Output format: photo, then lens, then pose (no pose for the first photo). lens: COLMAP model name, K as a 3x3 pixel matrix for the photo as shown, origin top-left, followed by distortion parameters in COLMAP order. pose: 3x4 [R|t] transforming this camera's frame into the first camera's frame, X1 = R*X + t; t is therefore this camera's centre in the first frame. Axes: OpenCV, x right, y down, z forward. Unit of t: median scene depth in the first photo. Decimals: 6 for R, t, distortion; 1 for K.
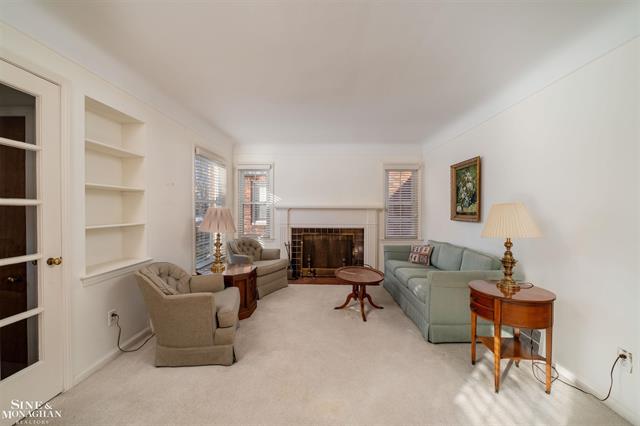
lens RADIAL K [[275.0, 0, 321.6], [0, 275.0, 203.4], [0, 0, 1]] dist [0.000652, 0.000218]
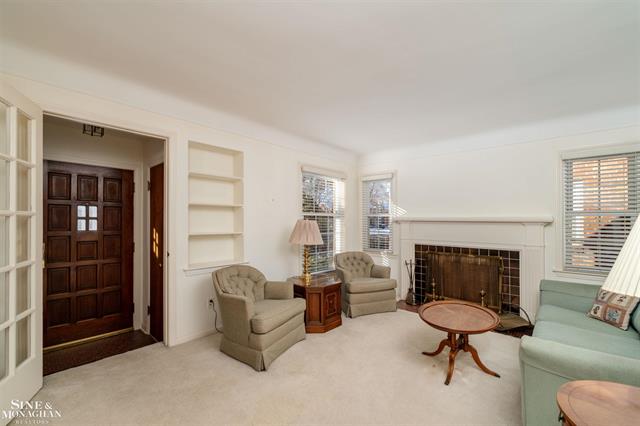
lens RADIAL K [[272.7, 0, 317.8], [0, 272.7, 215.6], [0, 0, 1]] dist [-0.002786, -0.000121]
pose [[0.747737, -0.011714, -0.663891, 0.249136], [0.007964, 0.999931, -0.008673, 0.005365], [0.663947, 0.001198, 0.747779, 0.182937]]
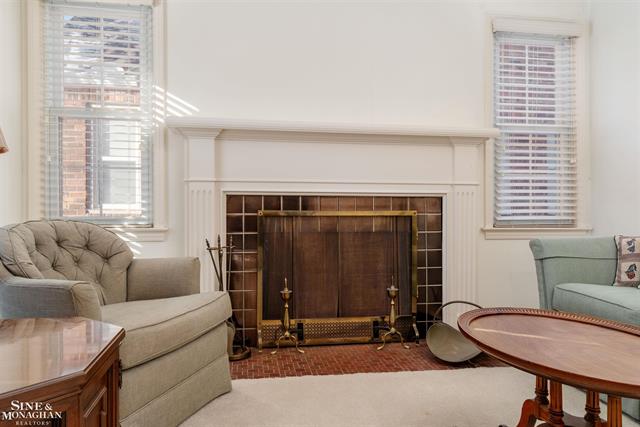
lens RADIAL K [[488.8, 0, 320.0], [0, 488.8, 213.5], [0, 0, 1]] dist [0.004601, 0.002518]
pose [[0.981247, -0.003278, 0.192729, -0.122653], [-0.003261, 0.999430, 0.033604, 0.099511], [-0.192729, -0.033603, 0.980676, 0.470102]]
